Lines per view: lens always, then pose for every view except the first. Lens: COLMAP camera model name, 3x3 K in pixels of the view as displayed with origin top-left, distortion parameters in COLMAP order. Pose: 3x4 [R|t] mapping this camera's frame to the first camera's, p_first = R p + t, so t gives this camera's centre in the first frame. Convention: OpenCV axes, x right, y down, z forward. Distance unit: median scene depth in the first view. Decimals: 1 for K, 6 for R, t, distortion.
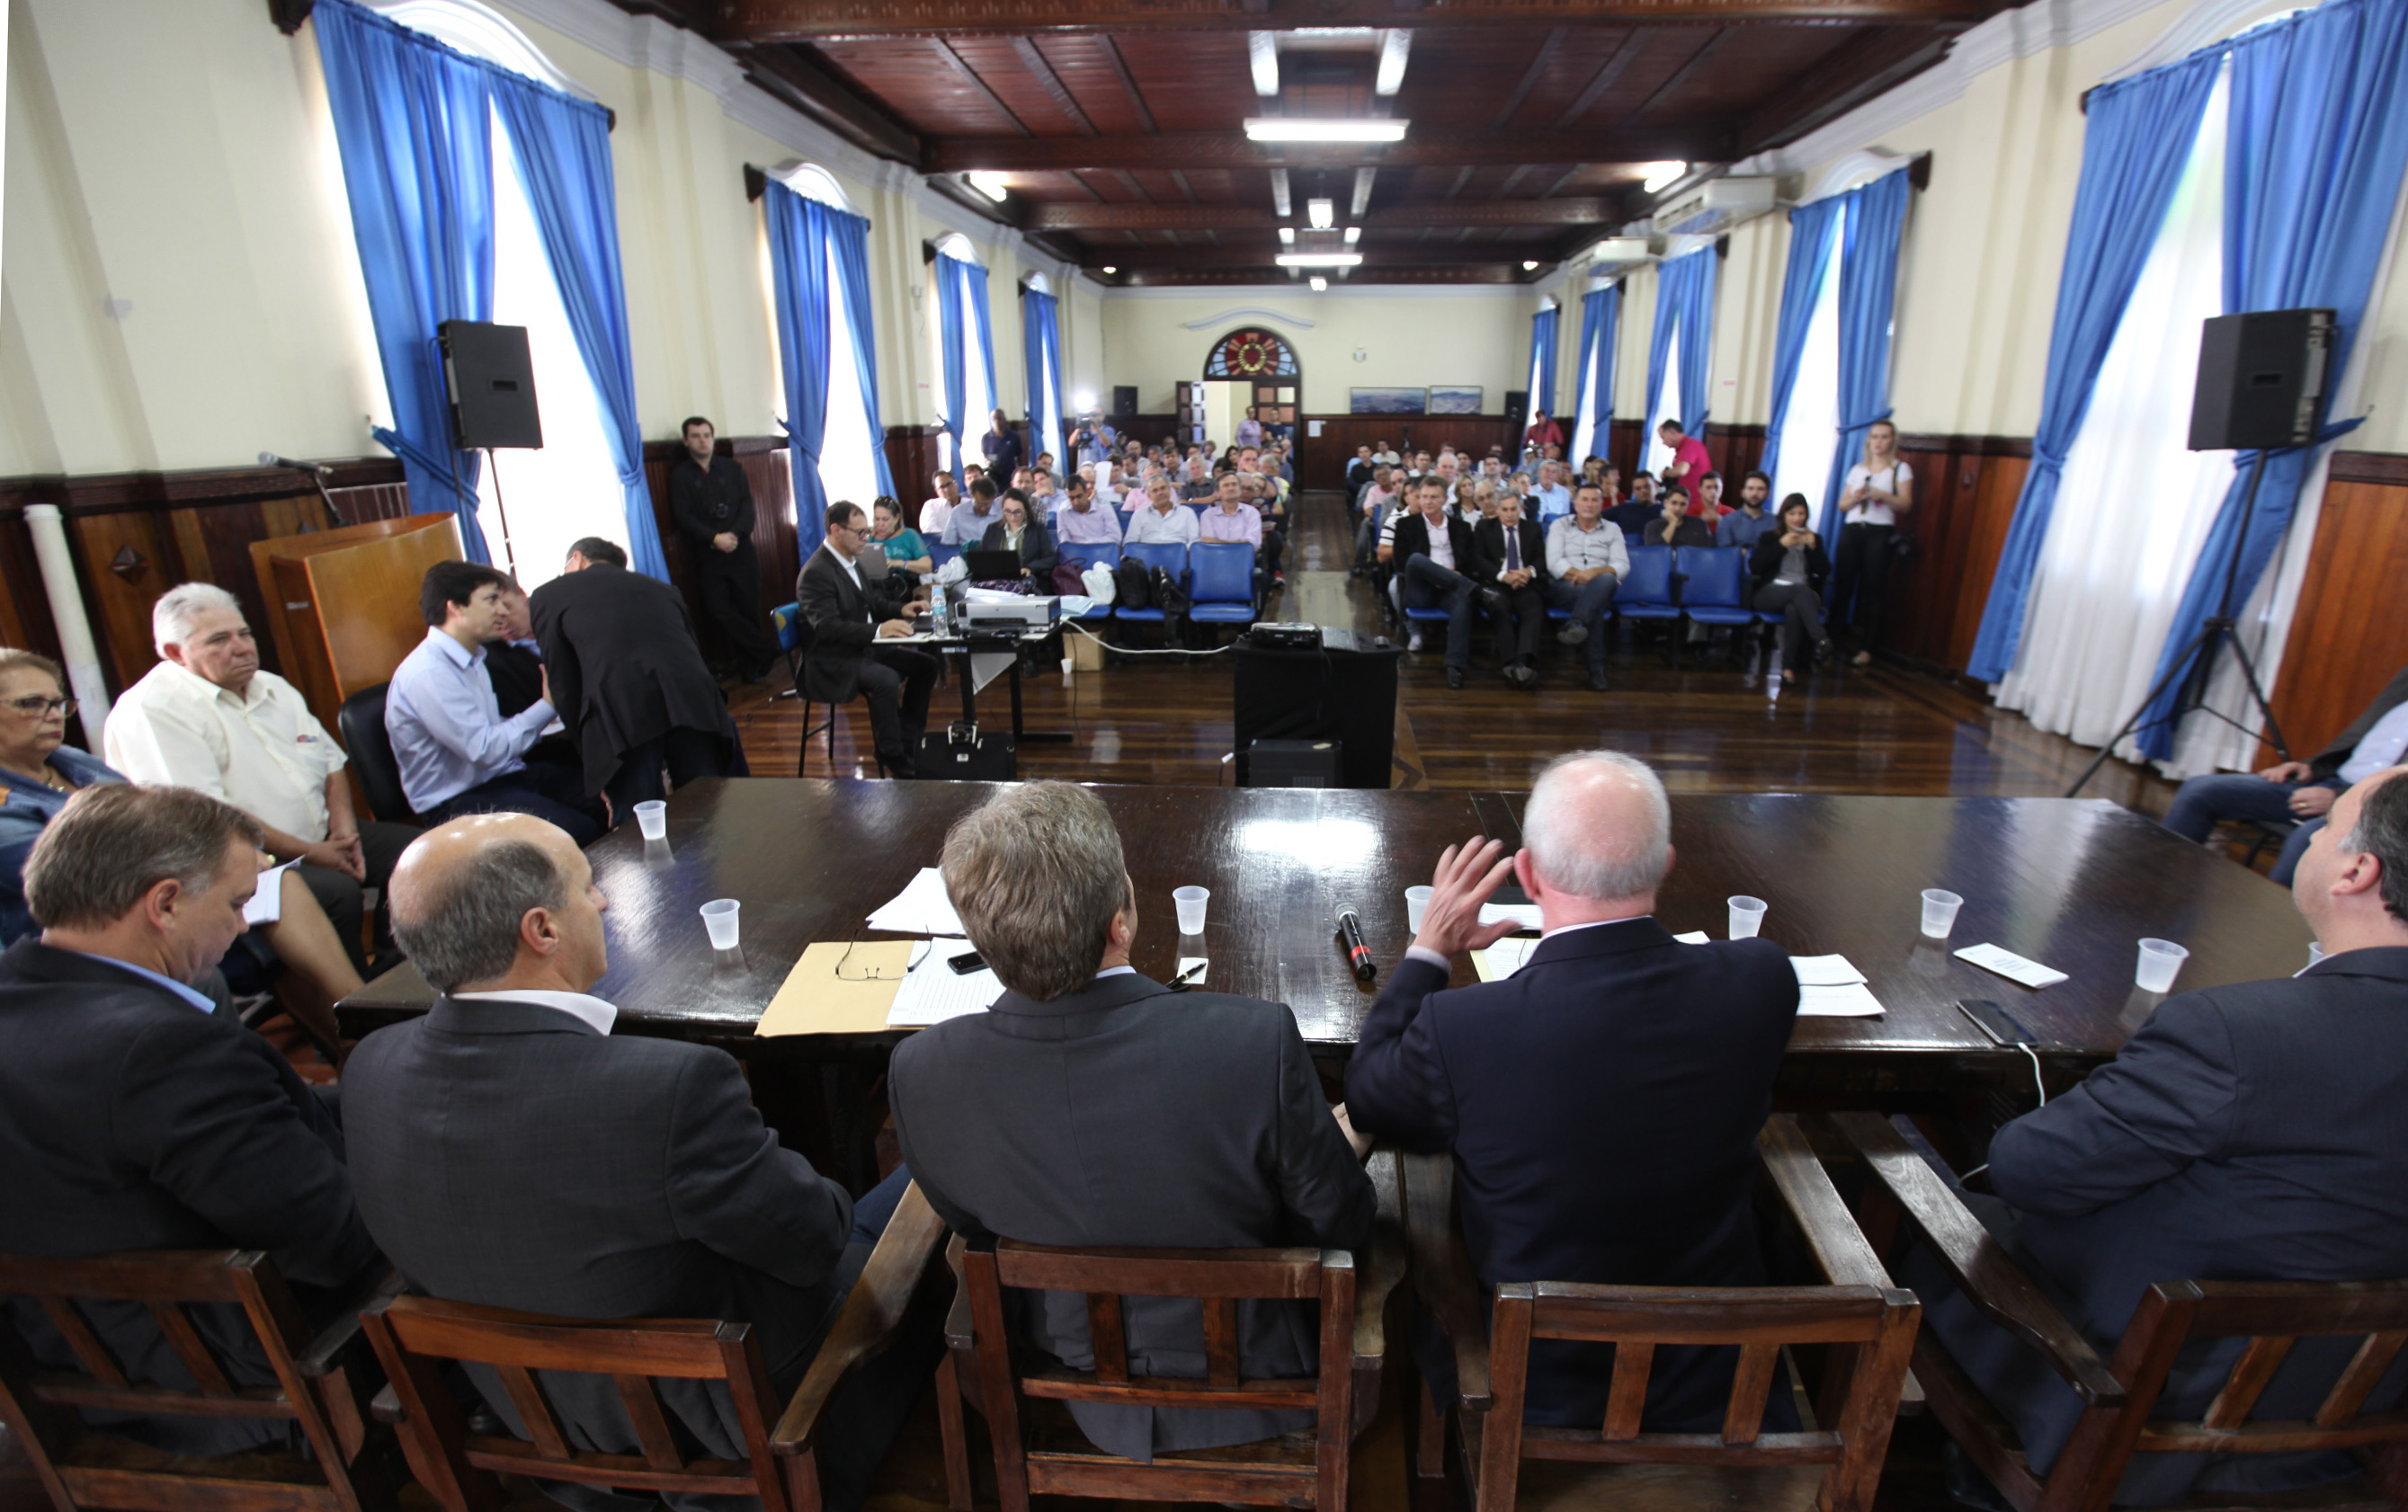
lens RADIAL K [[1151.7, 0, 1249.0], [0, 1151.7, 765.8], [0, 0, 1]] dist [-0.056151, 0.023085]
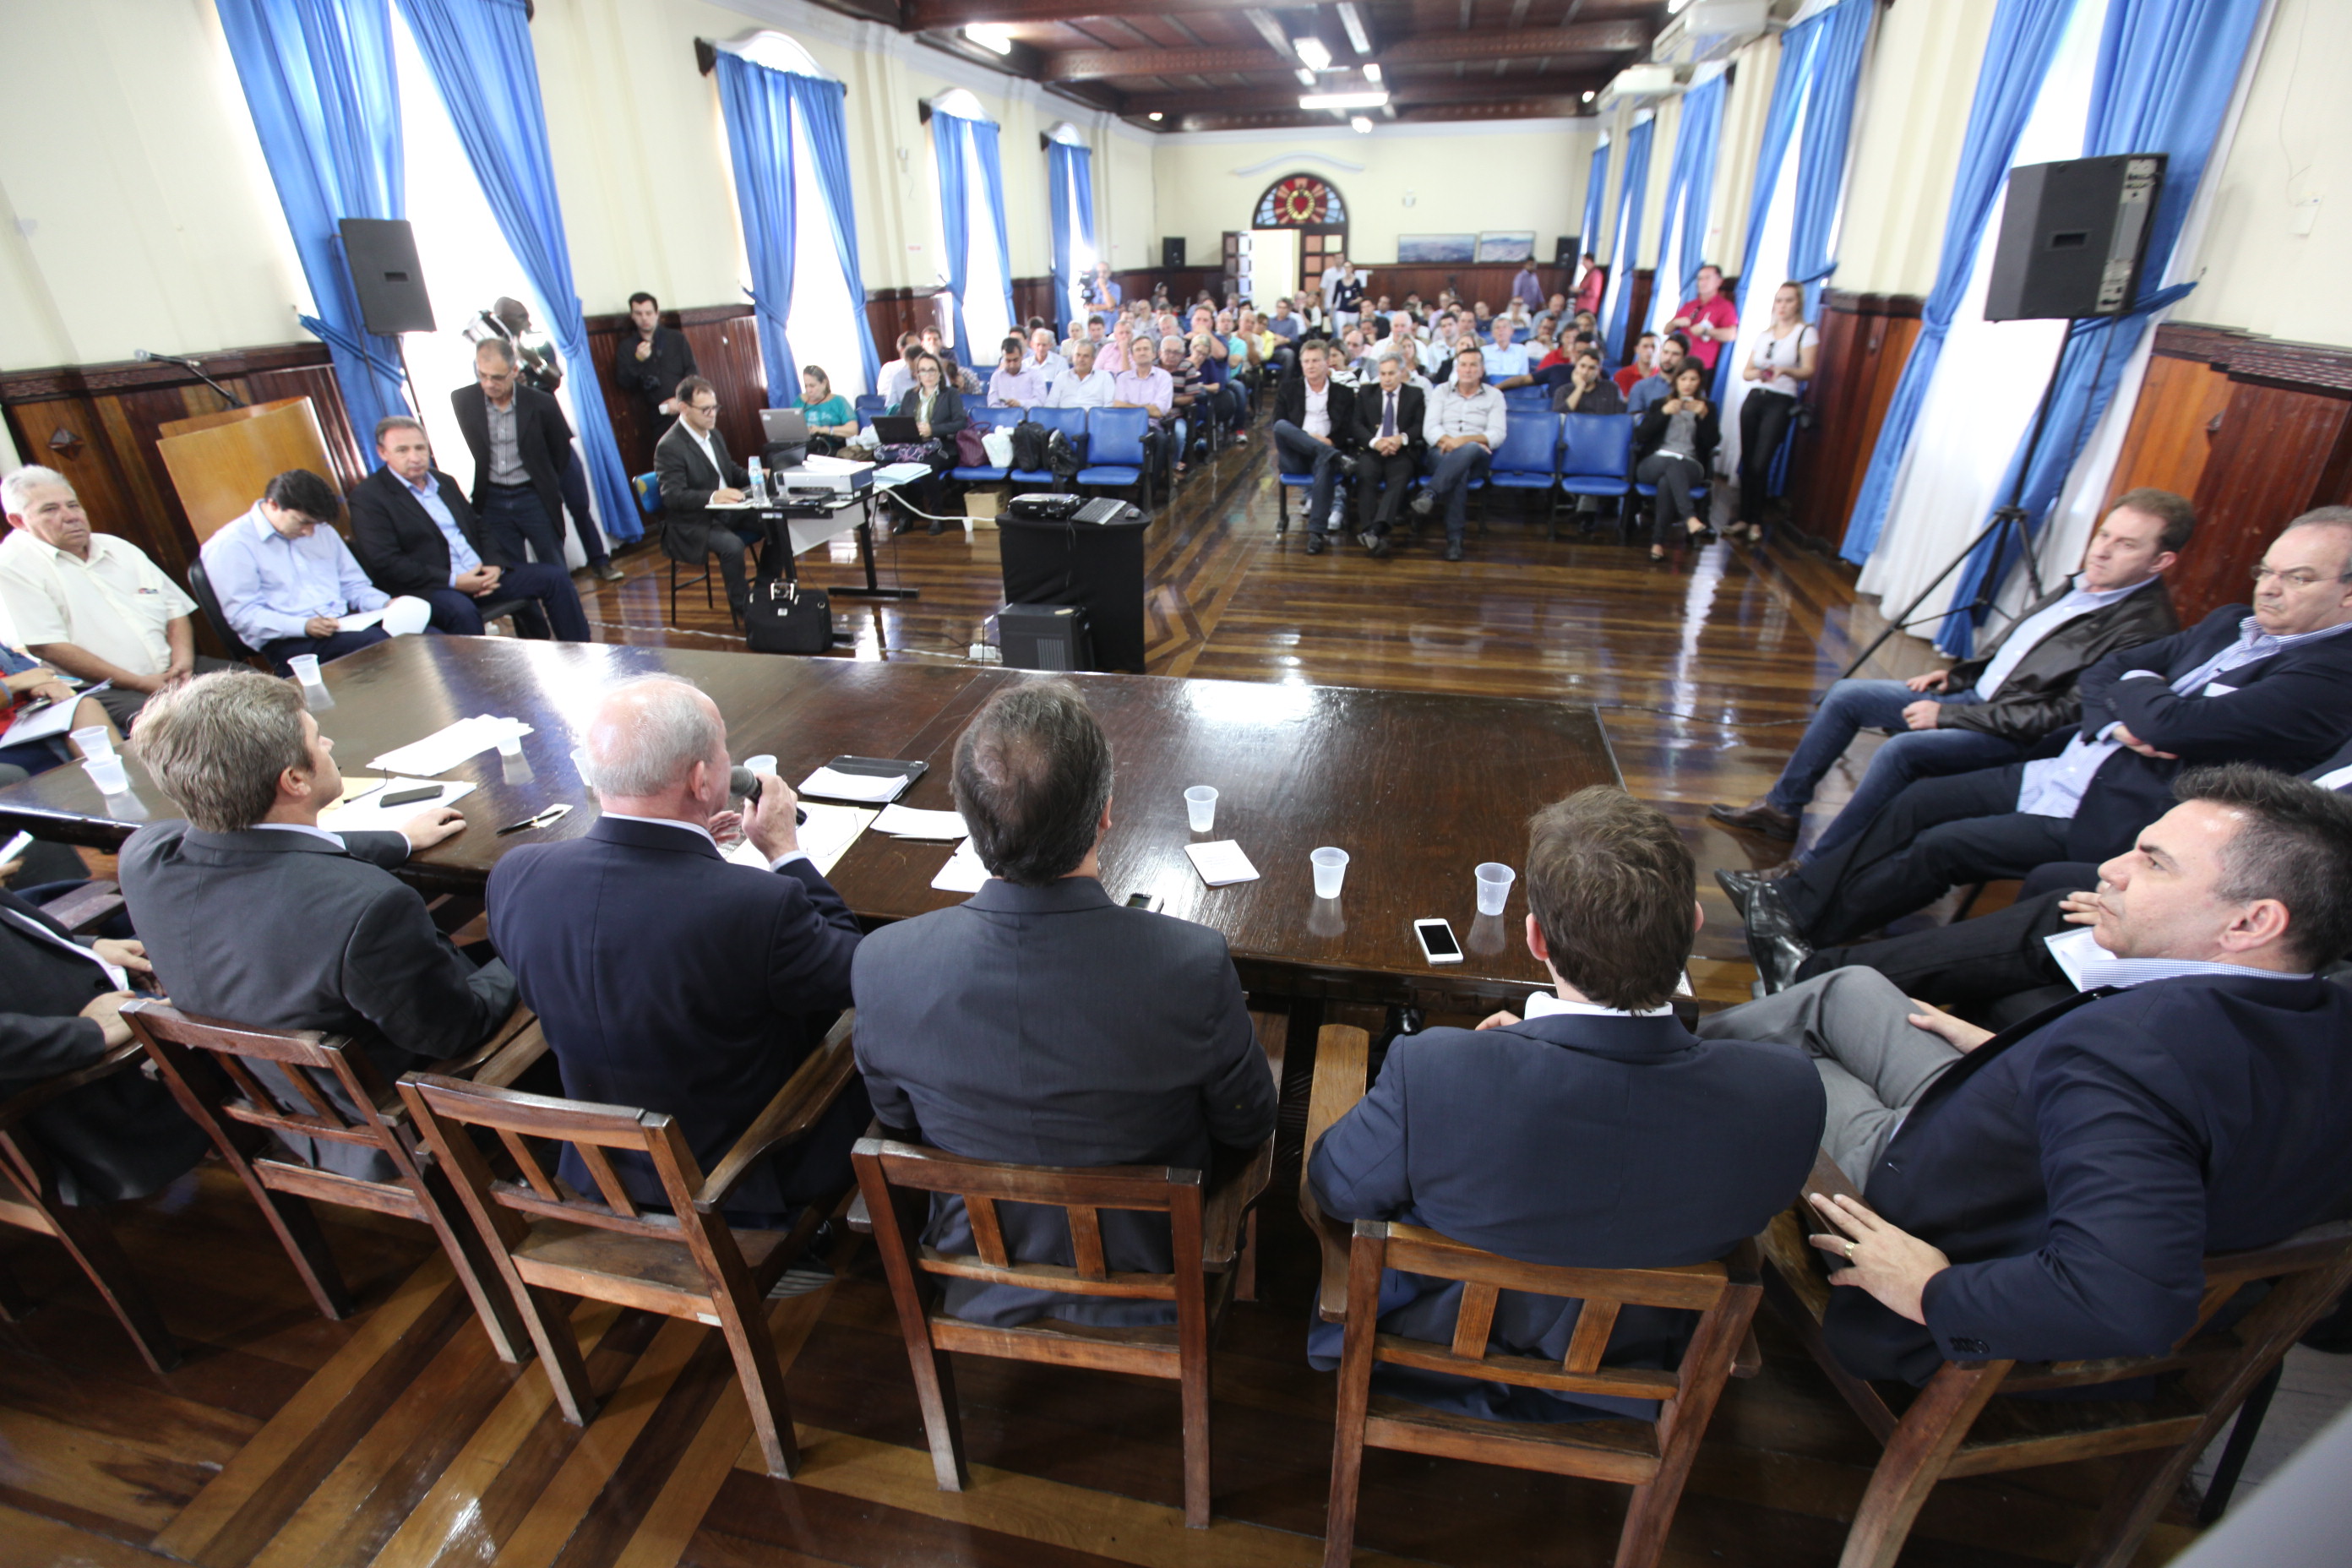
lens RADIAL K [[1077.8, 0, 1182.6], [0, 1077.8, 776.1], [0, 0, 1]] dist [-0.043331, 0.013425]
pose [[0.986664, 0.056564, -0.152626, 0.190513], [-0.032439, 0.987199, 0.156158, -0.014733], [0.159505, -0.149125, 0.975869, -0.001544]]
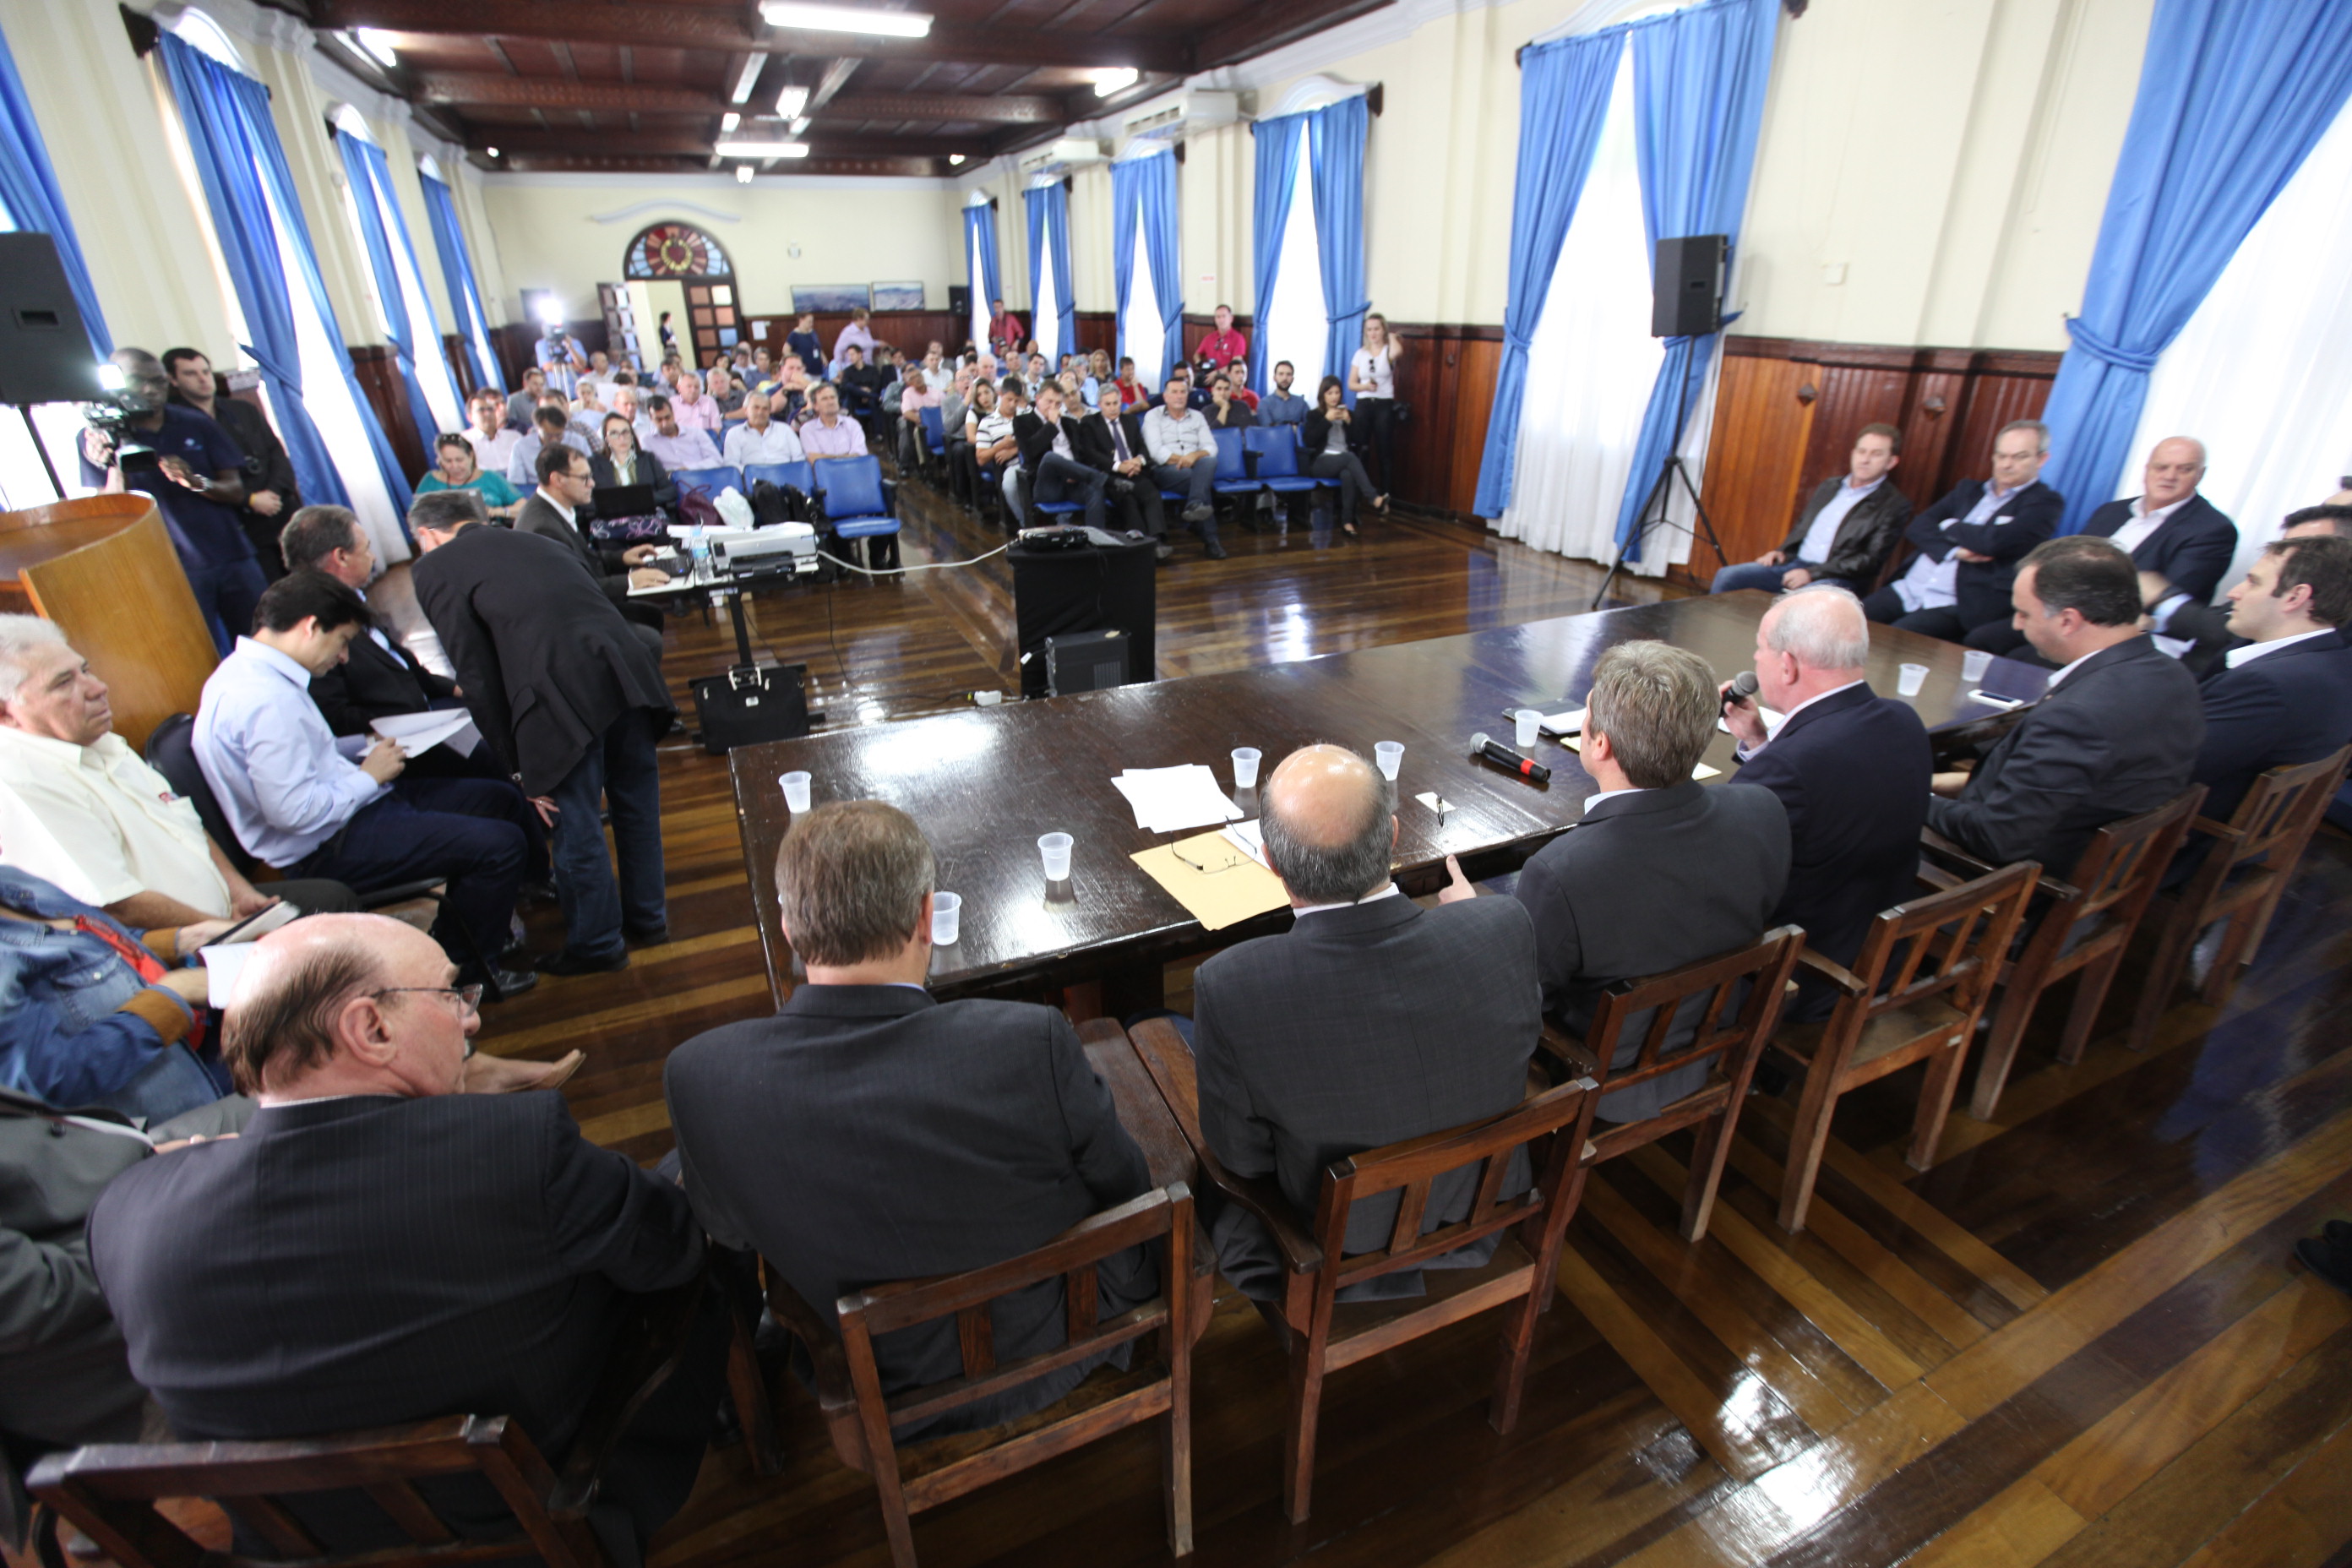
lens RADIAL K [[1077.8, 0, 1182.6], [0, 1077.8, 776.1], [0, 0, 1]] dist [-0.043331, 0.013425]
pose [[0.889399, -0.196674, 0.412661, -0.189227], [0.146687, 0.977767, 0.149850, -0.015802], [-0.432957, -0.072745, 0.898474, 0.007379]]
